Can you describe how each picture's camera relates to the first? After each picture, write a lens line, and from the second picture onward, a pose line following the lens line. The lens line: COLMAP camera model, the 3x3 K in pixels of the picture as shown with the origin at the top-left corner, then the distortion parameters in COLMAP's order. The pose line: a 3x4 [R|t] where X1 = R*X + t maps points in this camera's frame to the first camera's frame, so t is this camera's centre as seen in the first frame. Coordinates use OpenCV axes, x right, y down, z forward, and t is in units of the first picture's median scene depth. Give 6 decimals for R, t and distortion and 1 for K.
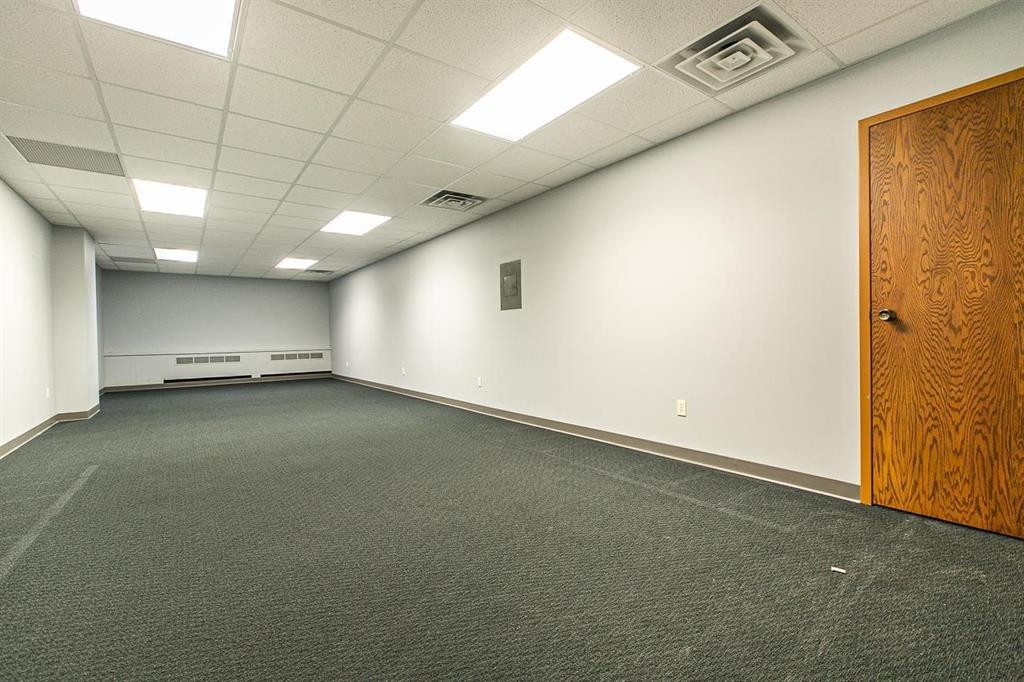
lens RADIAL K [[456.7, 0, 510.8], [0, 456.7, 343.6], [0, 0, 1]] dist [0.000694, -0.000123]
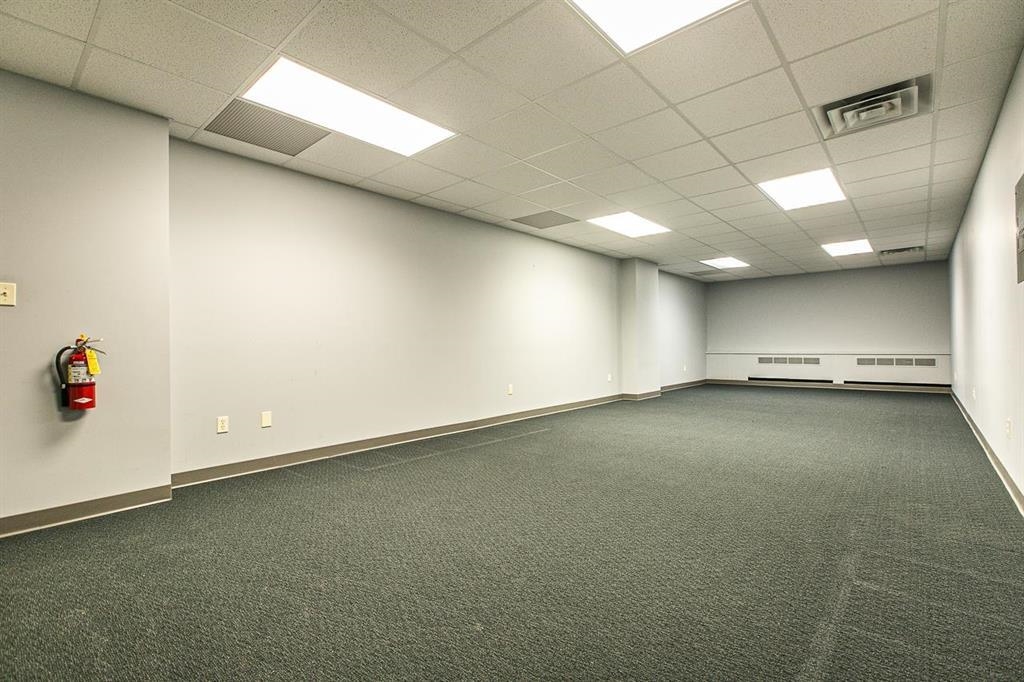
lens RADIAL K [[456.7, 0, 510.5], [0, 456.7, 337.1], [0, 0, 1]] dist [0.000694, -0.000123]
pose [[0.214097, -0.003931, -0.976804, 0.172838], [-0.008876, 0.999943, -0.005969, -0.004218], [0.976772, 0.009948, 0.214050, 0.205455]]
